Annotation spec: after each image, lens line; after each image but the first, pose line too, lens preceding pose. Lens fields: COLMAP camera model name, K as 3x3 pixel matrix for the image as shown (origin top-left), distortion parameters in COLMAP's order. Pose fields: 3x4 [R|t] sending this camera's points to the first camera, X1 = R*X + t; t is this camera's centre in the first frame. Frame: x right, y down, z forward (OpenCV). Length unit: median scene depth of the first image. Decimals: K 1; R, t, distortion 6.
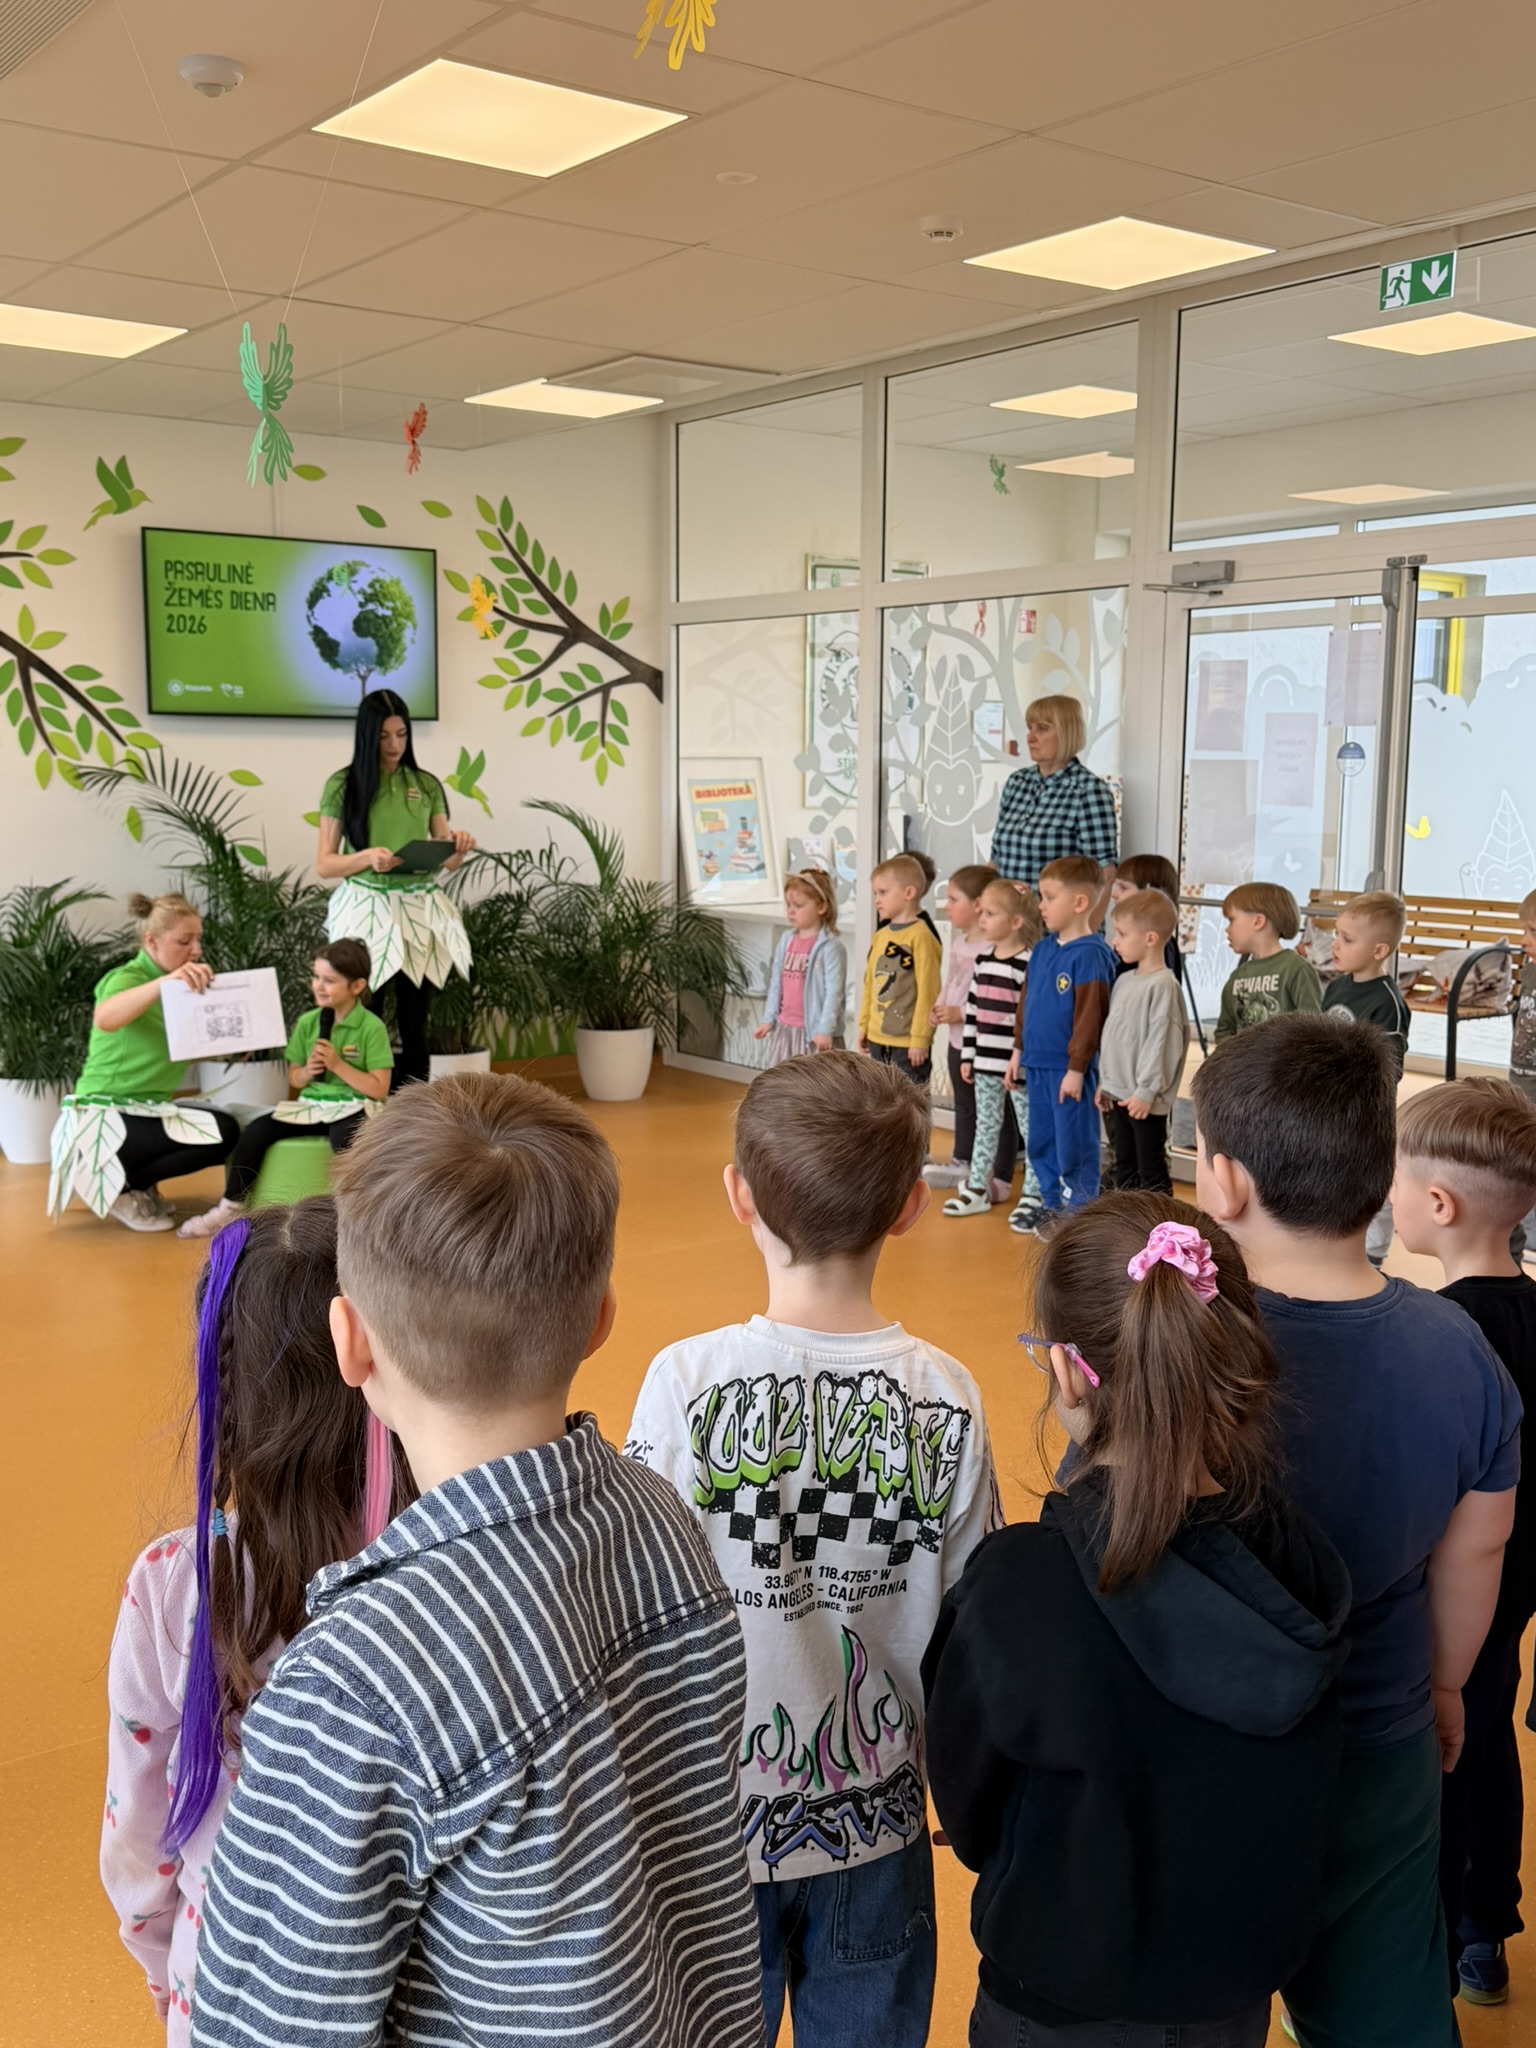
lens RADIAL K [[2103.3, 0, 775.9], [0, 2103.3, 1029.4], [0, 0, 1]] dist [0.132503, 0.000000]
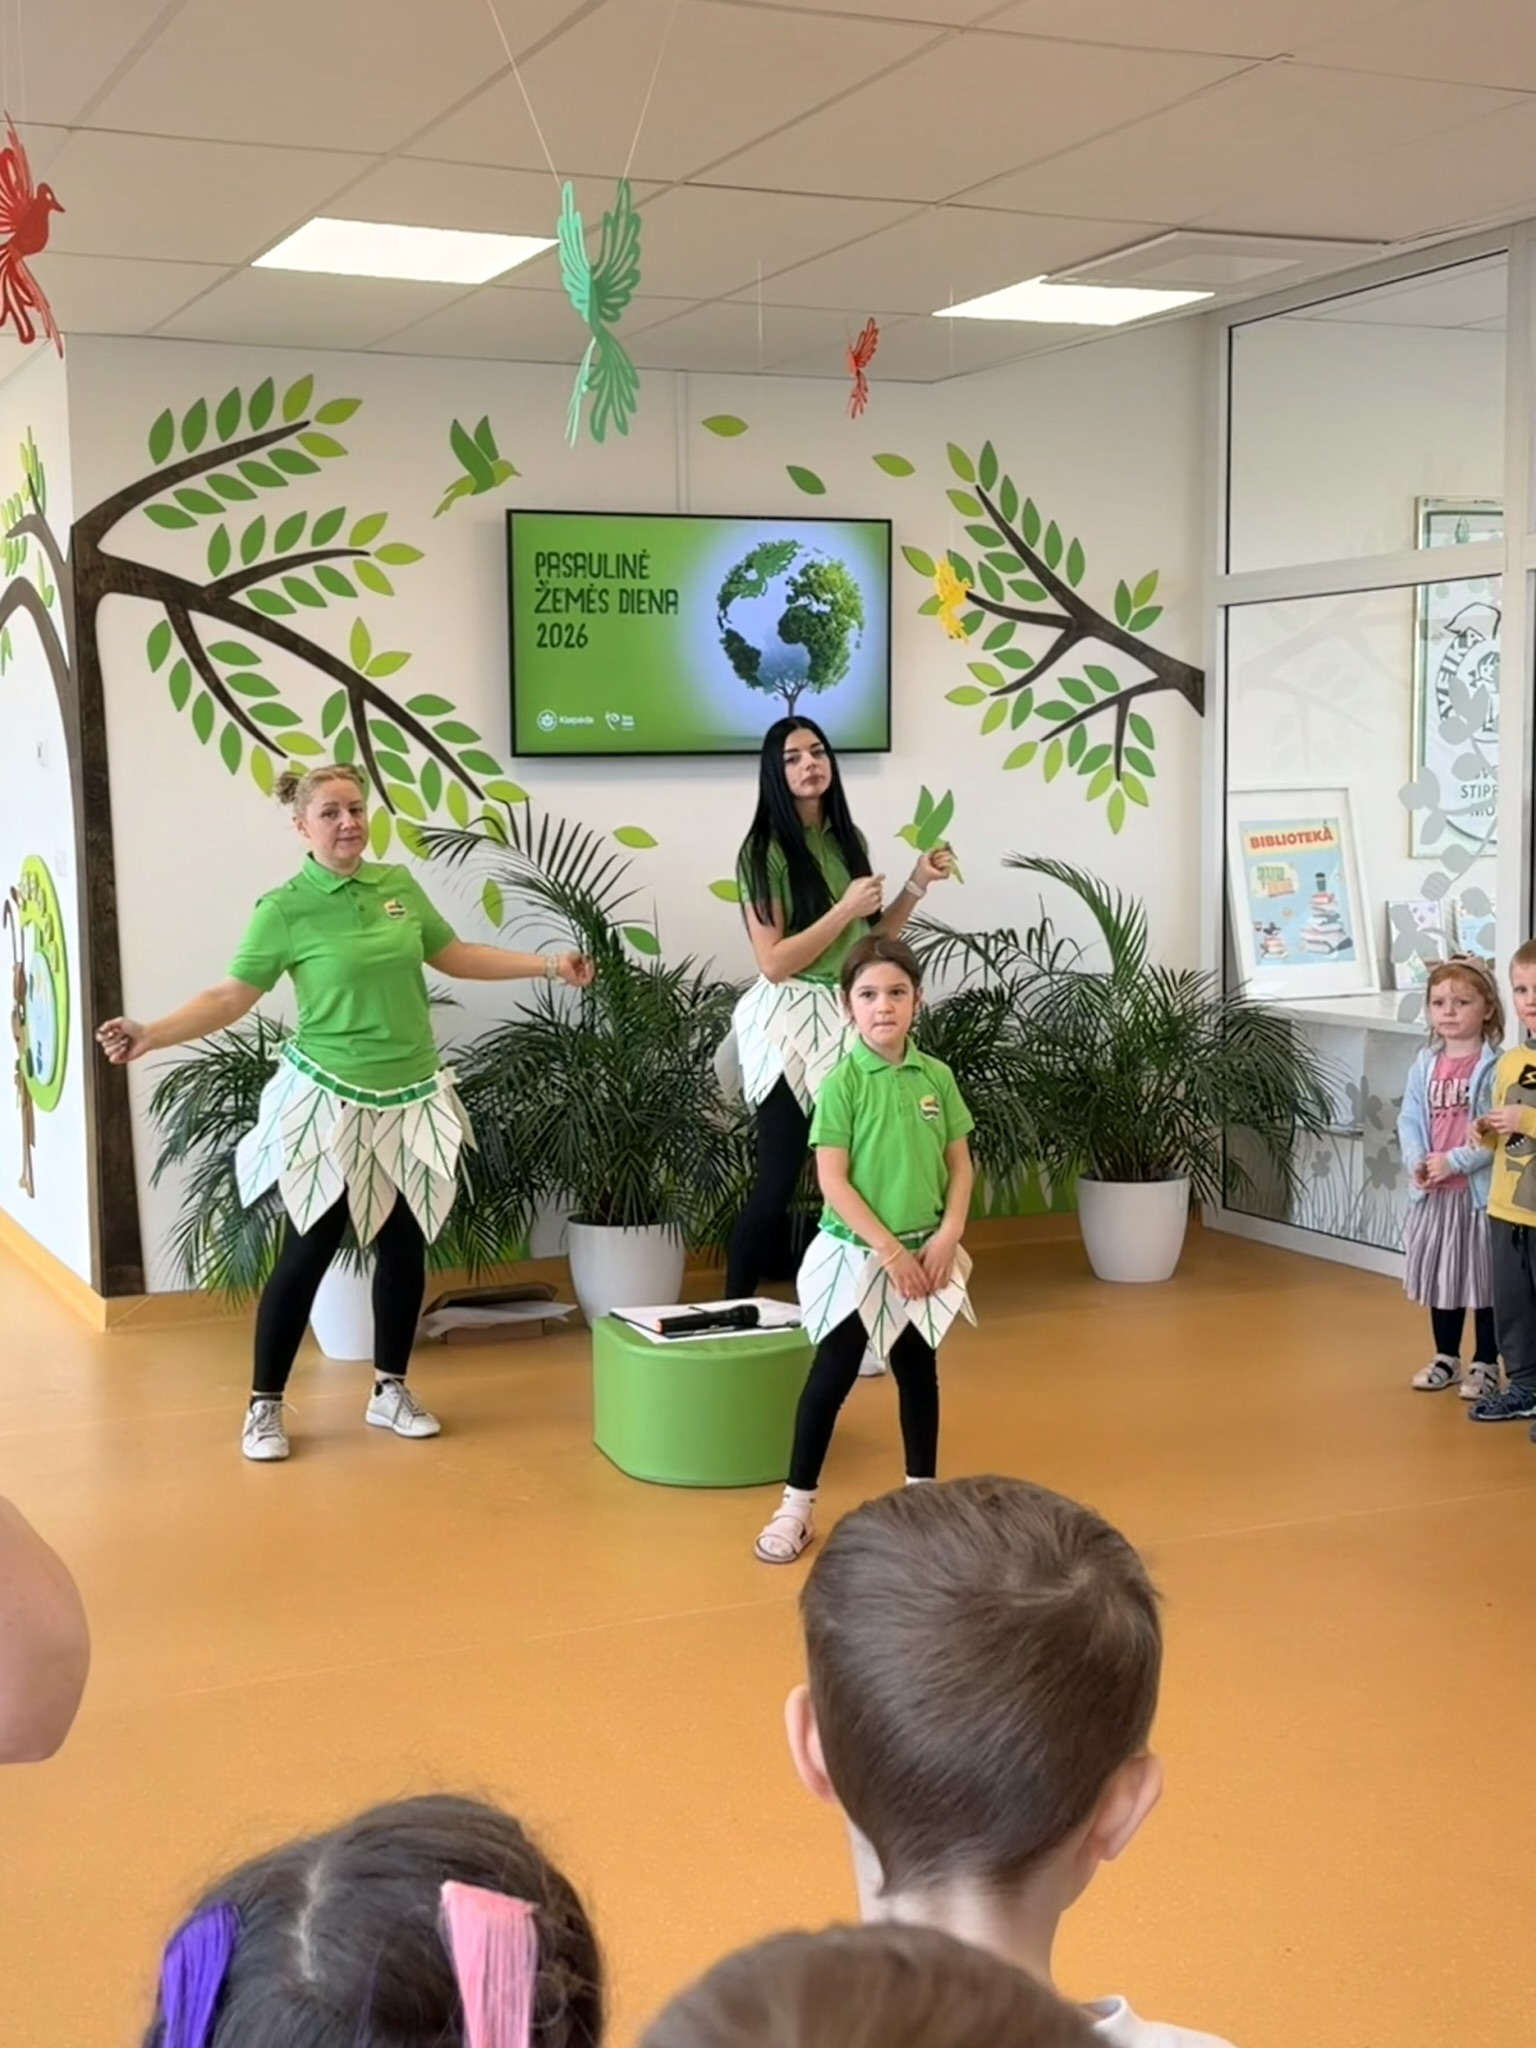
lens RADIAL K [[2699.4, 0, 769.6], [0, 2699.4, 1008.0], [0, 0, 1]] dist [0.242491, 0.000000]
pose [[0.978220, -0.001696, -0.207563, -0.007090], [-0.006929, 0.999143, -0.040820, -0.019899], [0.207454, 0.041369, 0.977370, 0.085242]]
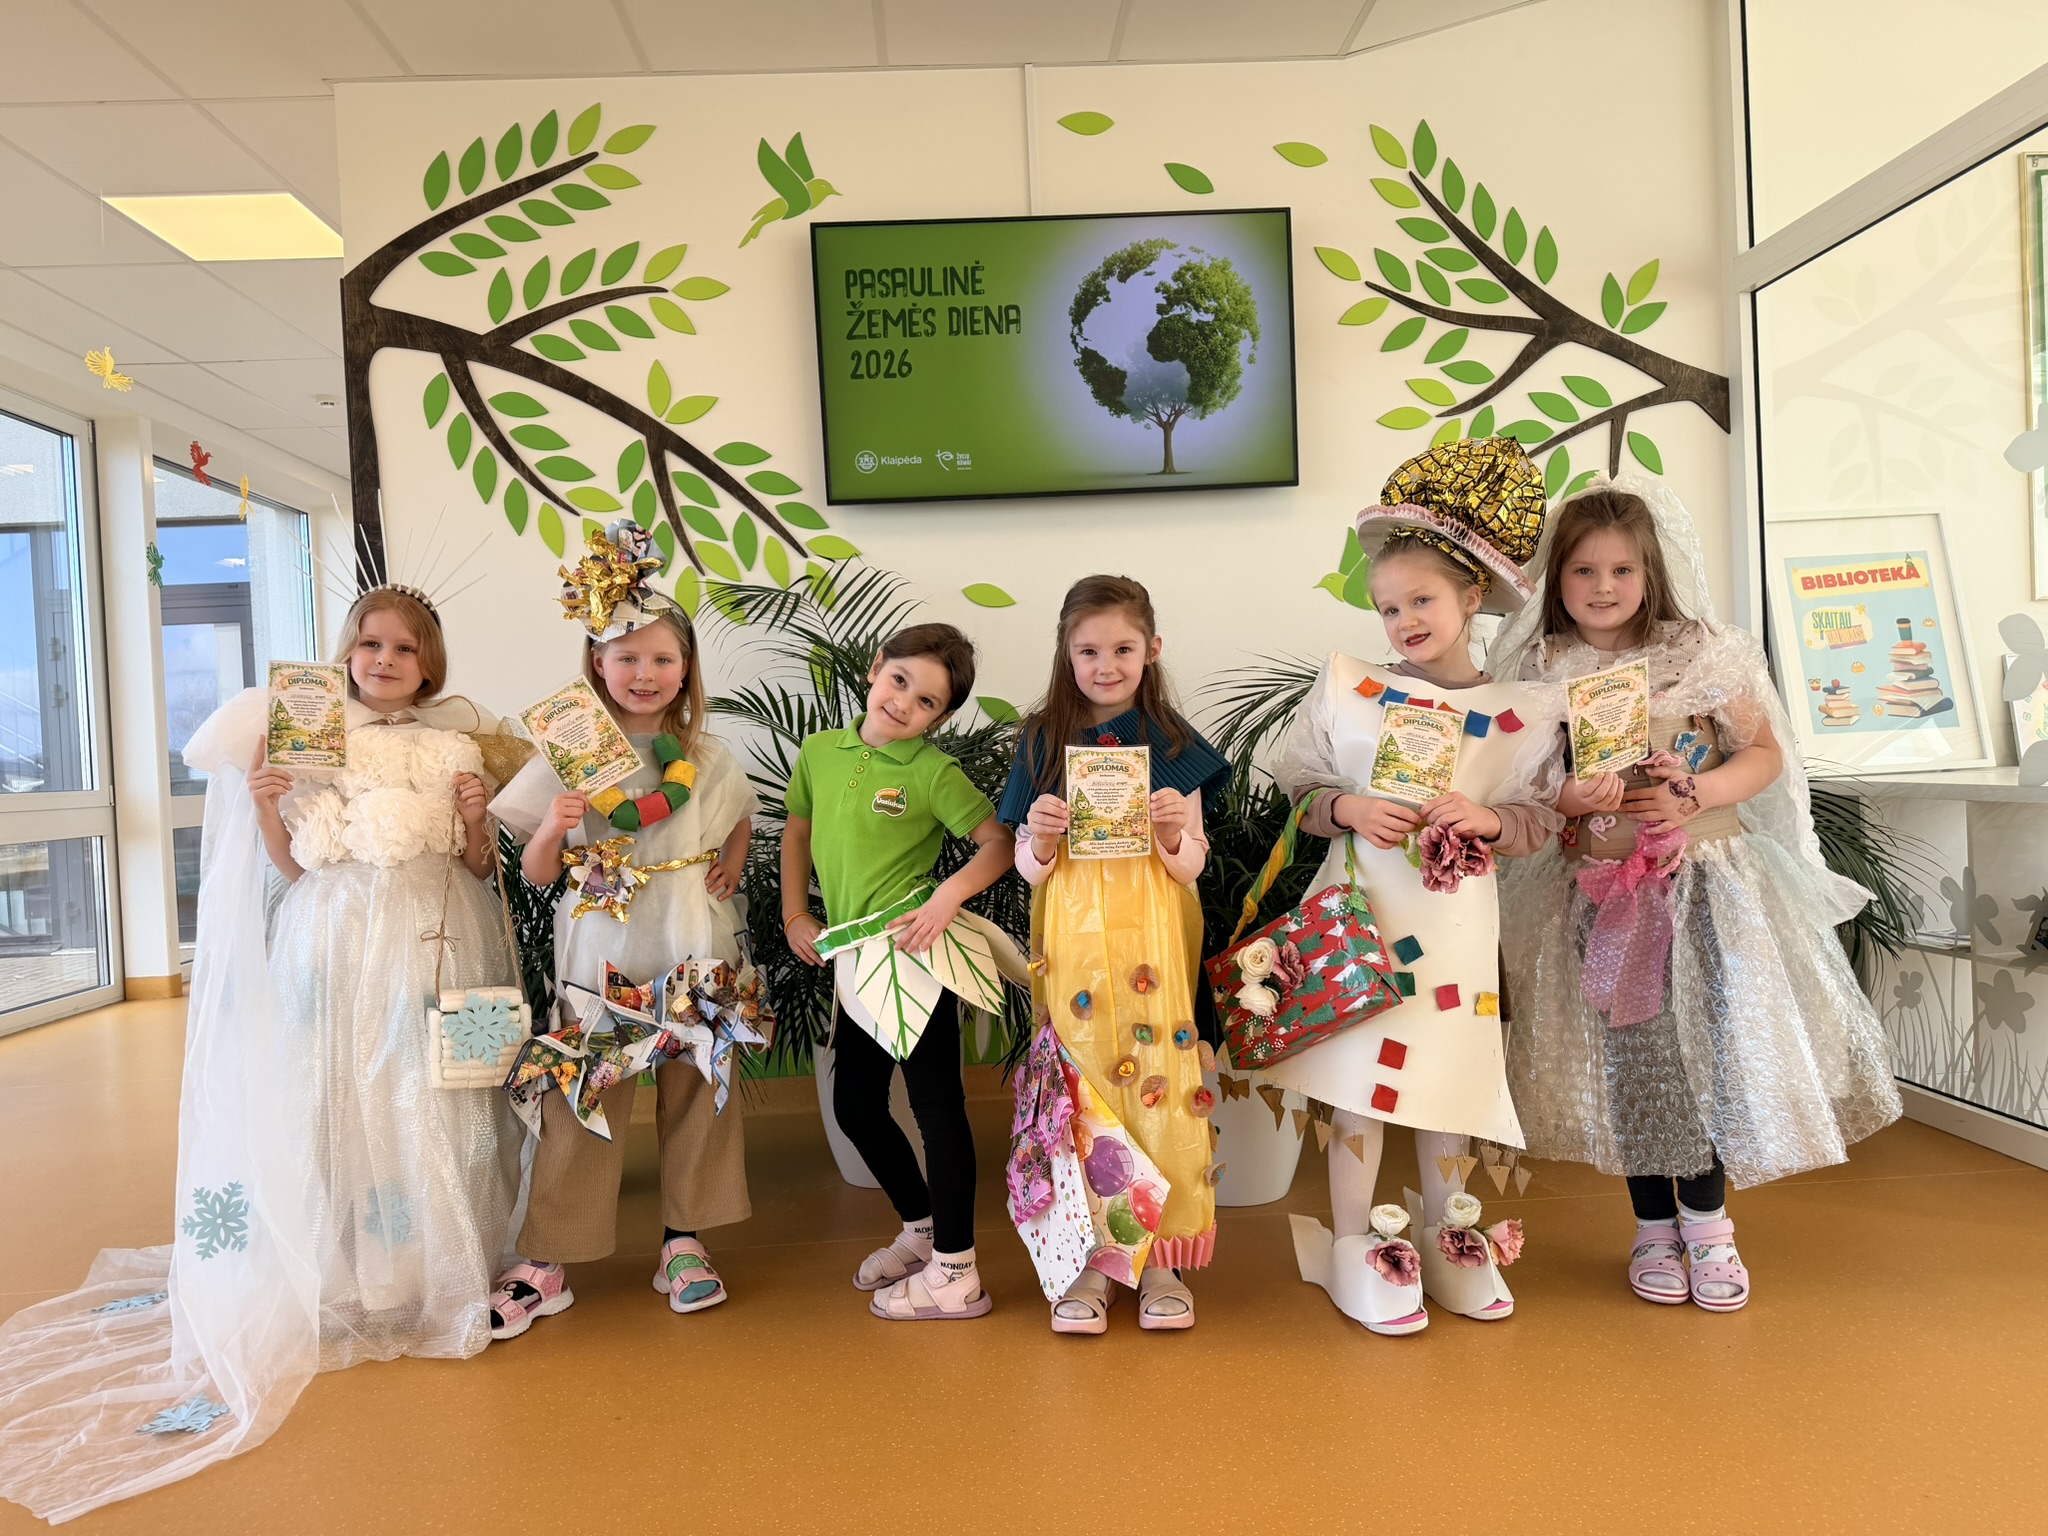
lens RADIAL K [[1467.3, 0, 1014.6], [0, 1467.3, 779.0], [0, 0, 1]] dist [0.059574, -0.050427]
pose [[0.832583, -0.034011, -0.552854, 0.006034], [-0.019800, 0.995648, -0.091070, -0.020086], [0.553546, 0.086770, 0.828286, 0.621214]]
